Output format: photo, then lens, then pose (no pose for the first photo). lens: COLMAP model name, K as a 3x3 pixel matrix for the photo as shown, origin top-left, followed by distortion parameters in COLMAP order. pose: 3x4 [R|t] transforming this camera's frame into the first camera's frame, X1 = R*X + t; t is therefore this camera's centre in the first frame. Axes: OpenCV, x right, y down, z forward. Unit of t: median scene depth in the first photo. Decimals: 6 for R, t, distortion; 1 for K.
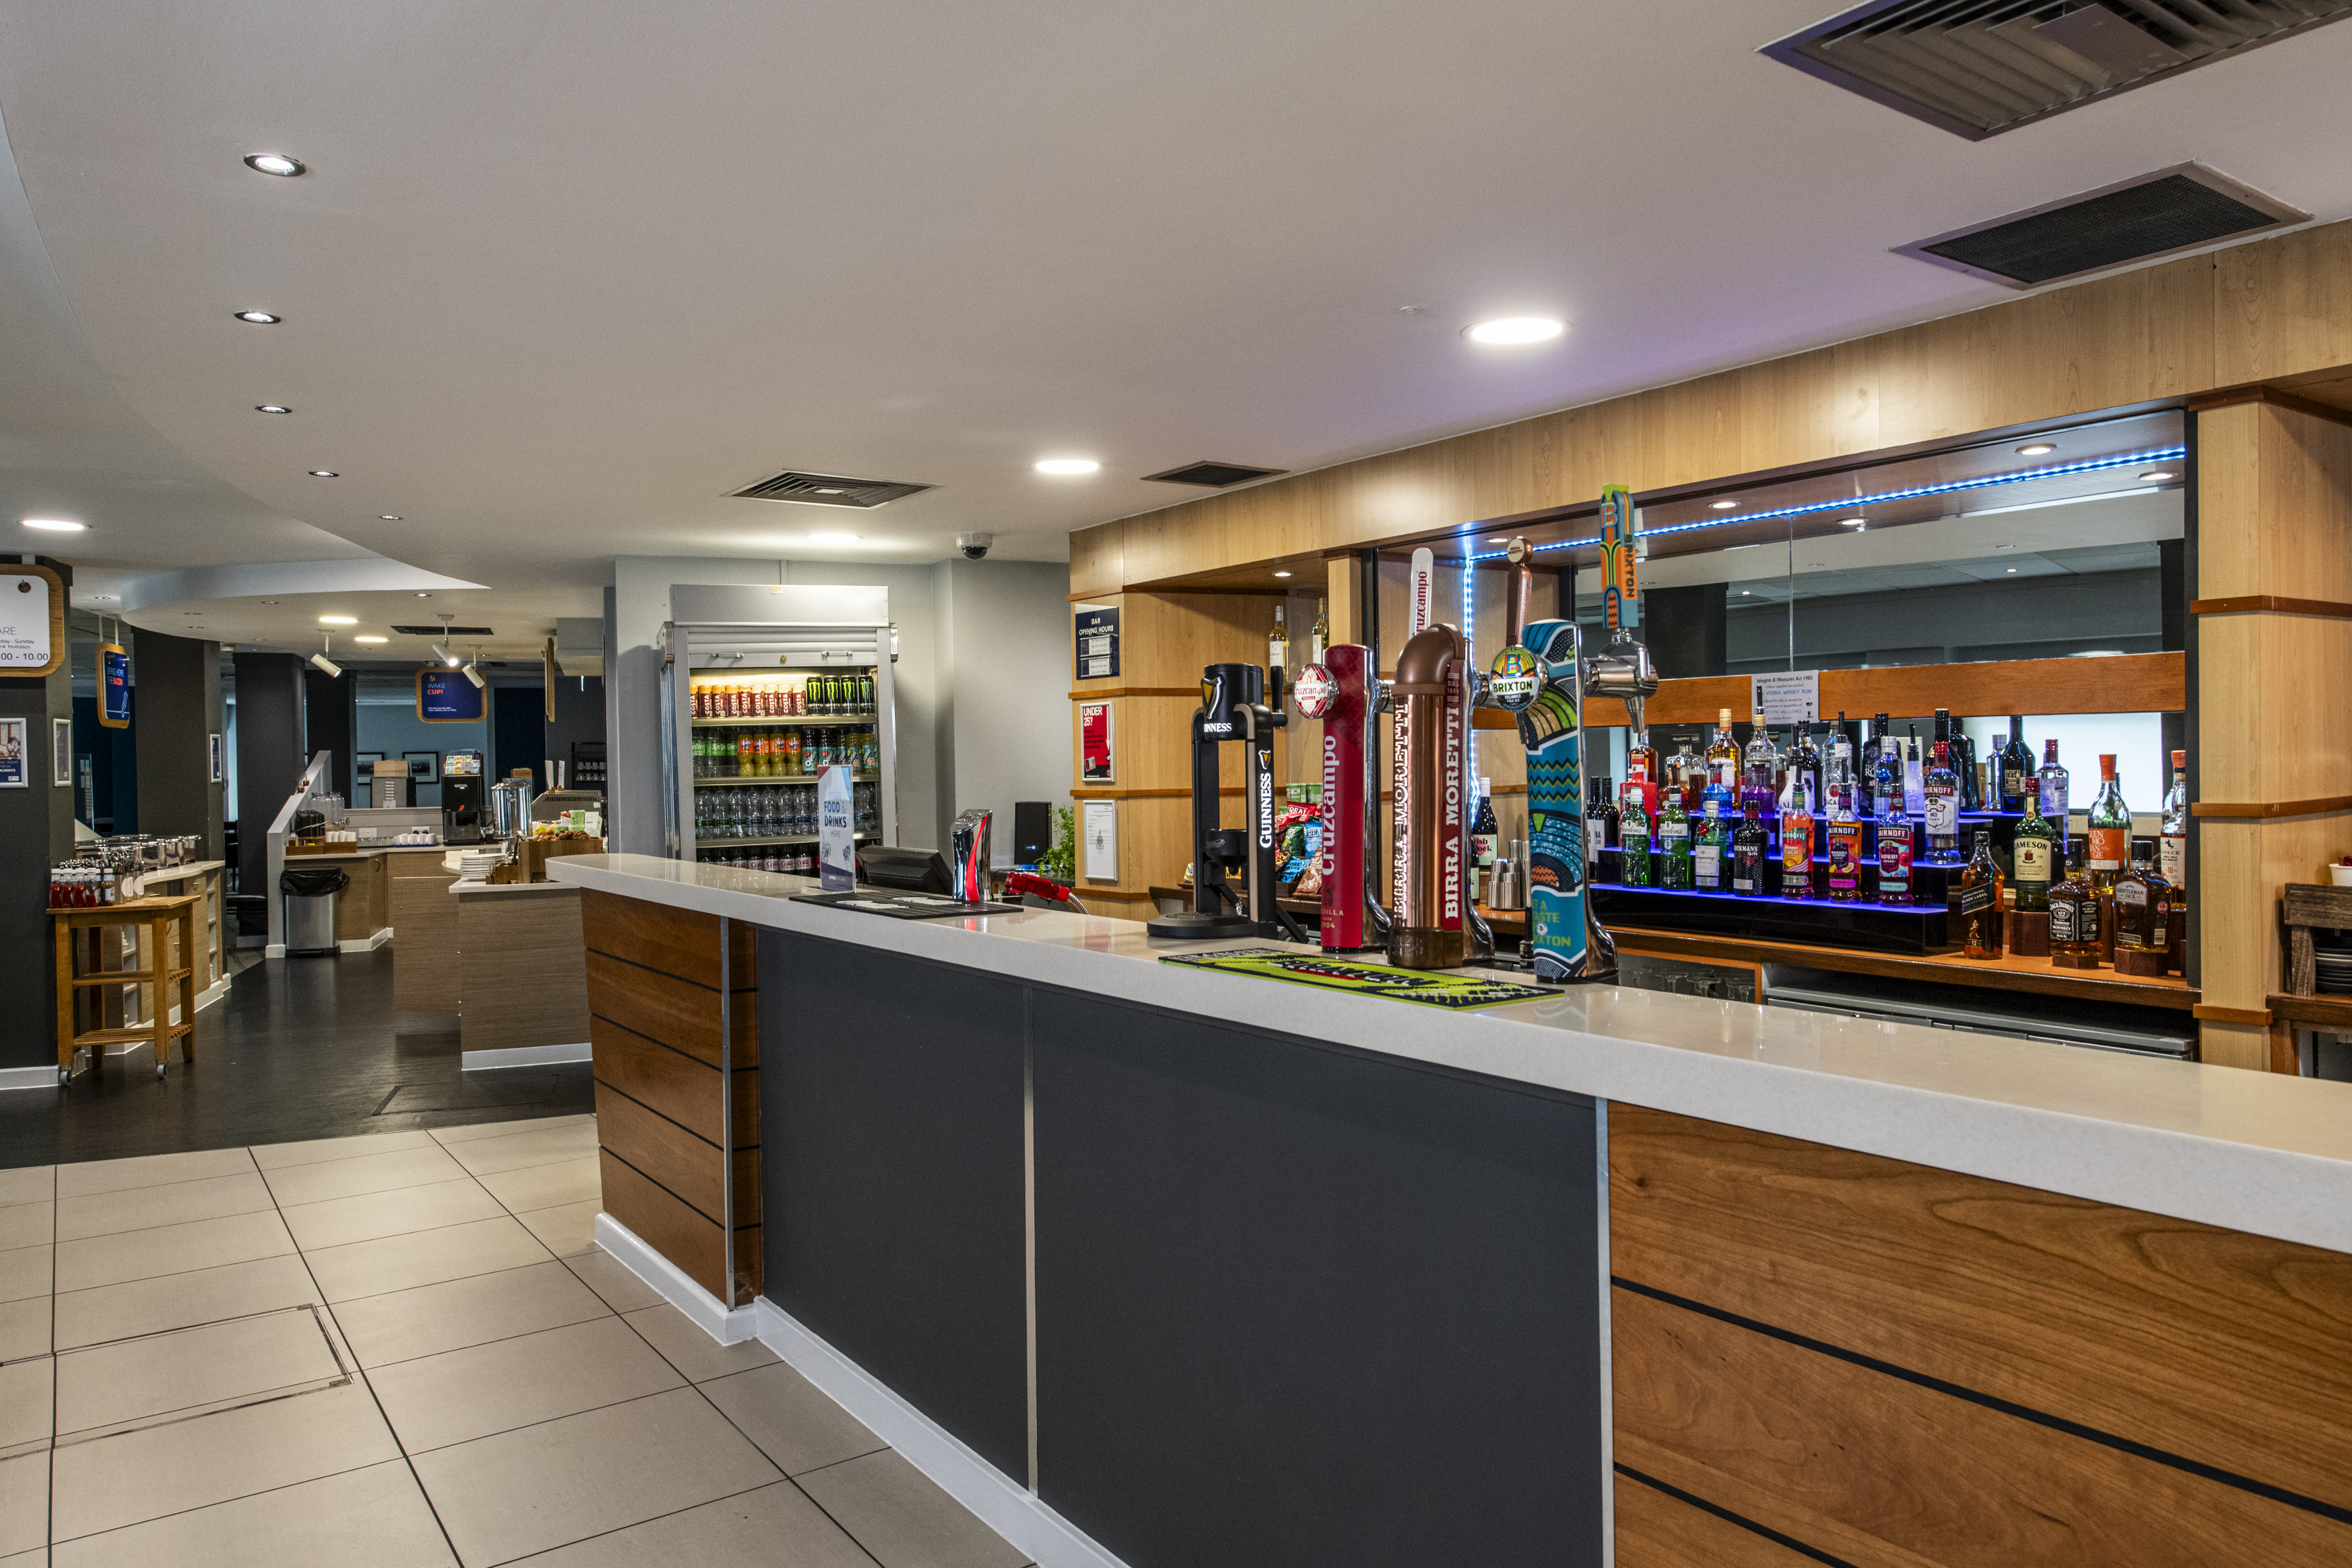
lens RADIAL K [[1598.0, 0, 1214.2], [0, 1598.0, 780.2], [0, 0, 1]] dist [0.005922, 0.001583]
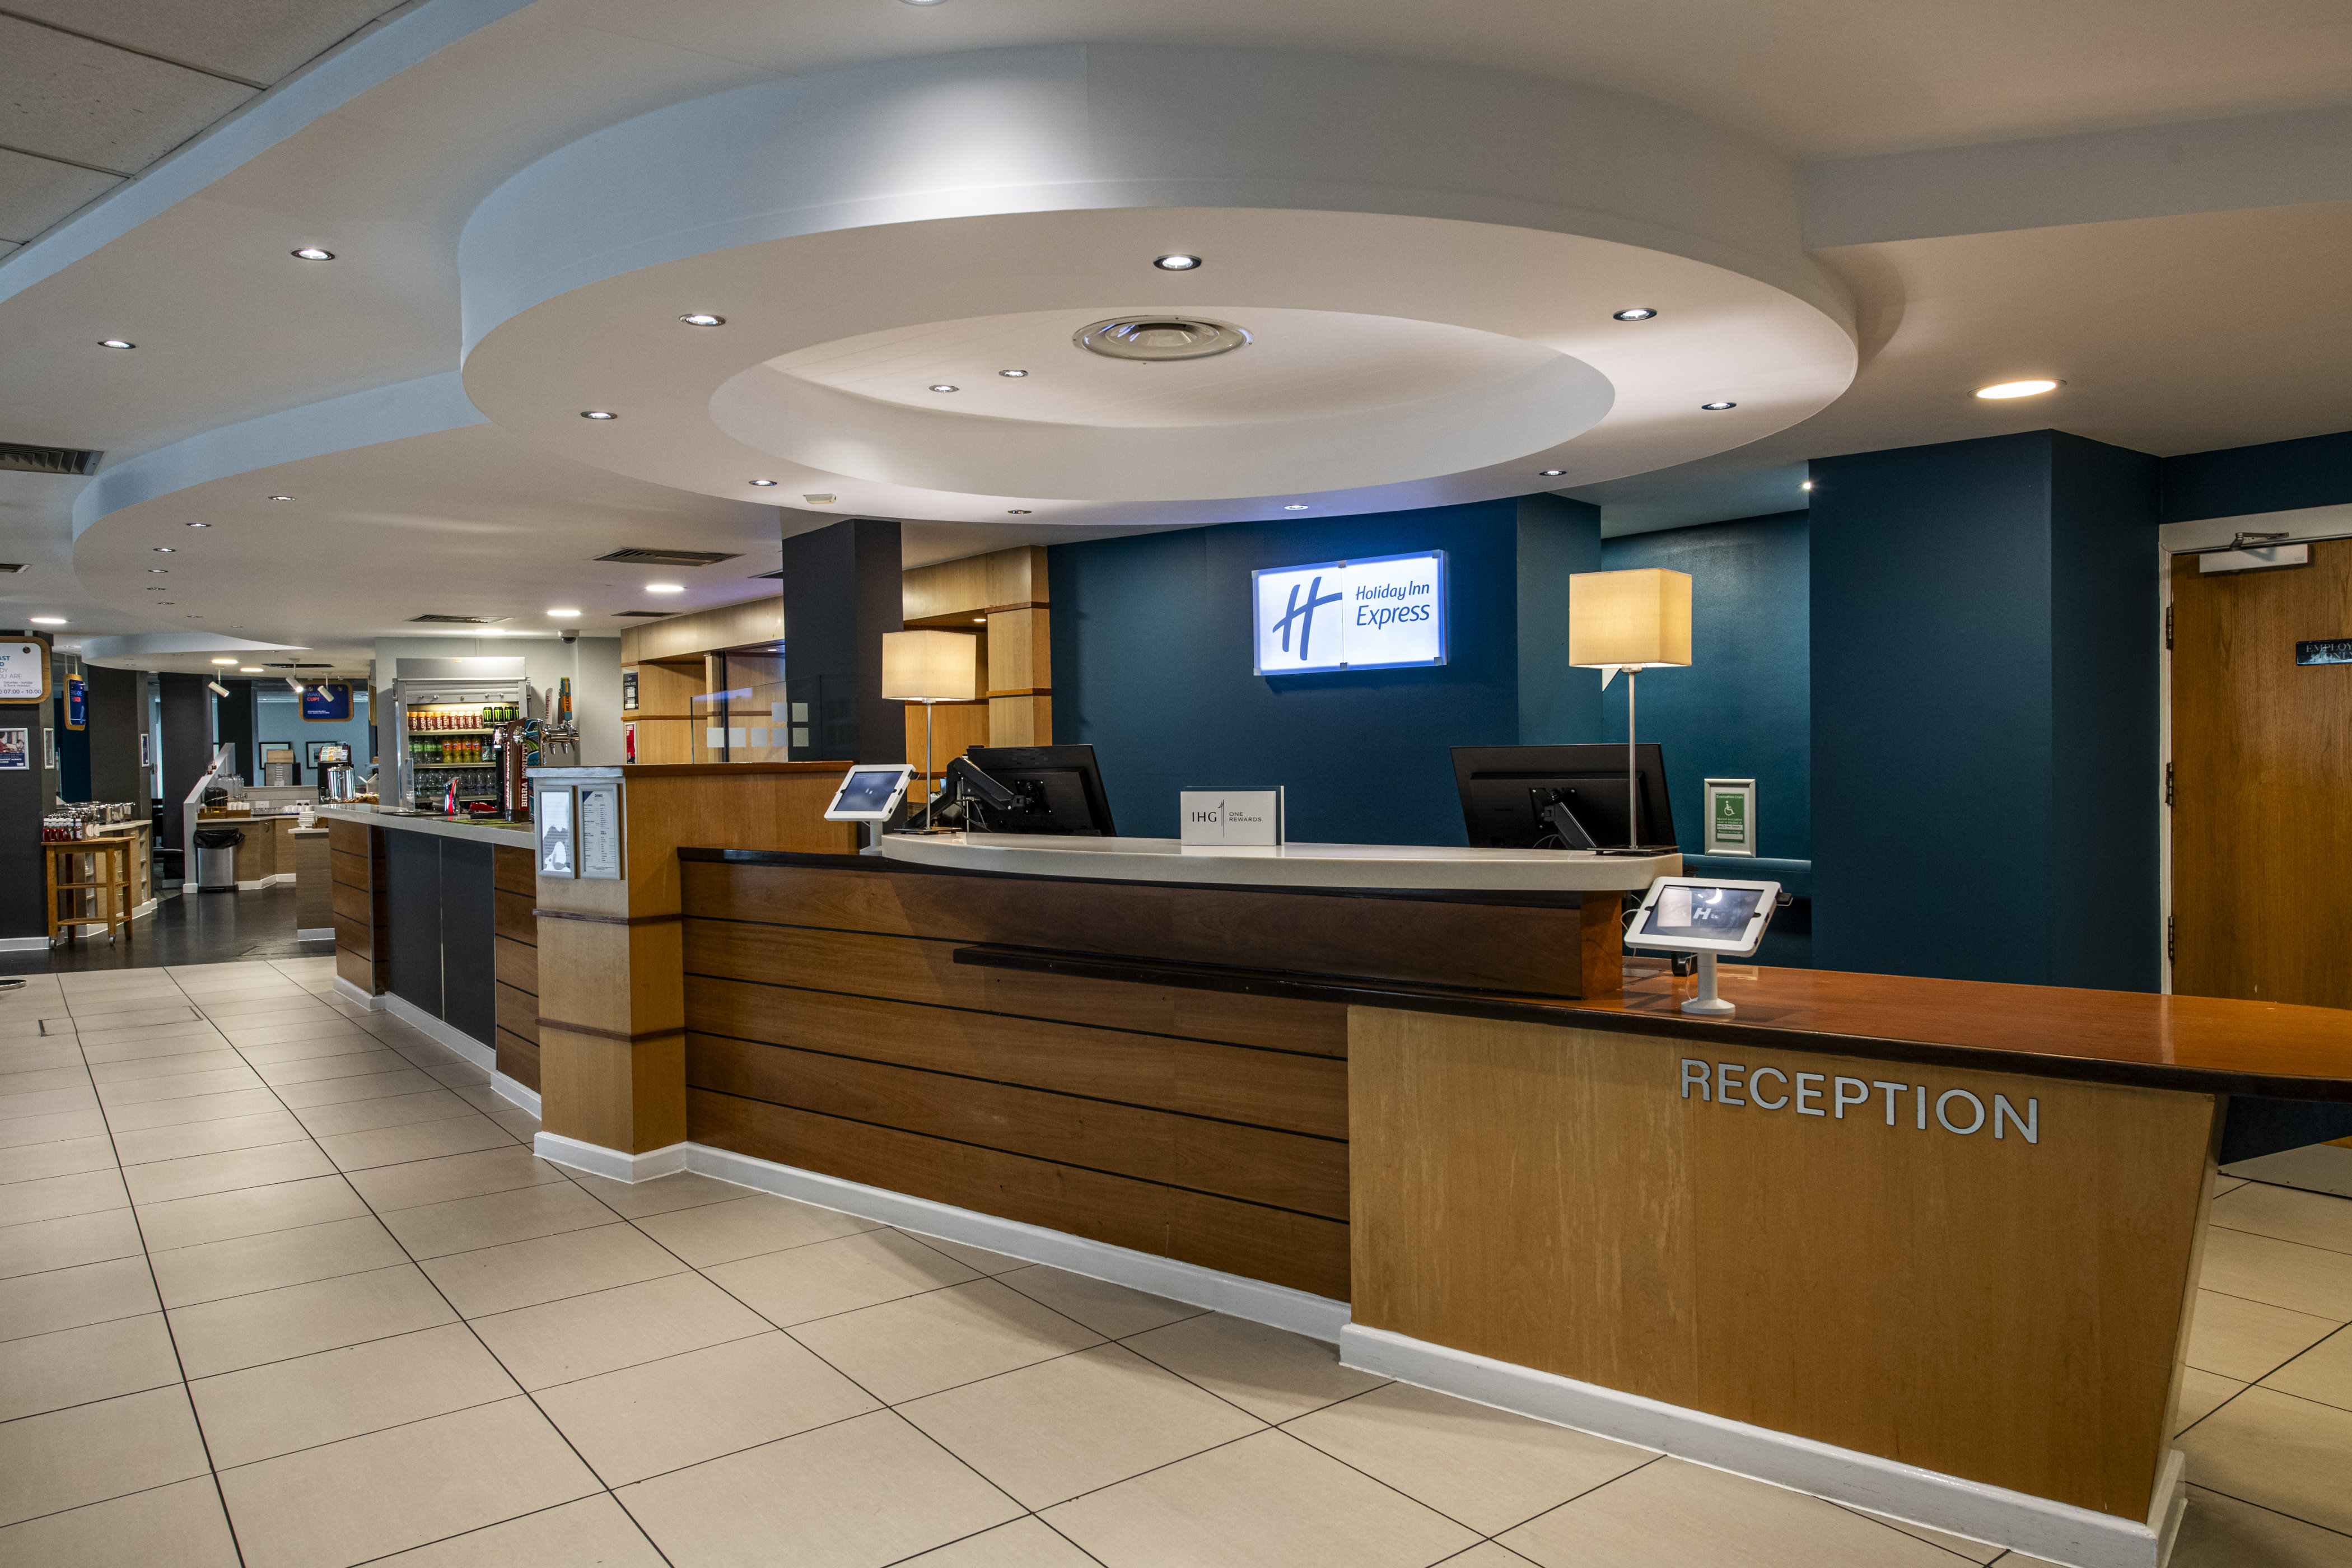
lens RADIAL K [[1546.1, 0, 1176.0], [0, 1546.1, 784.0], [0, 0, 1]] dist [0.008897, 0.001571]
pose [[0.999637, -0.000685, 0.026949, 0.383811], [0.000360, 0.999927, 0.012096, 0.000328], [-0.026955, -0.012082, 0.999564, -0.607875]]
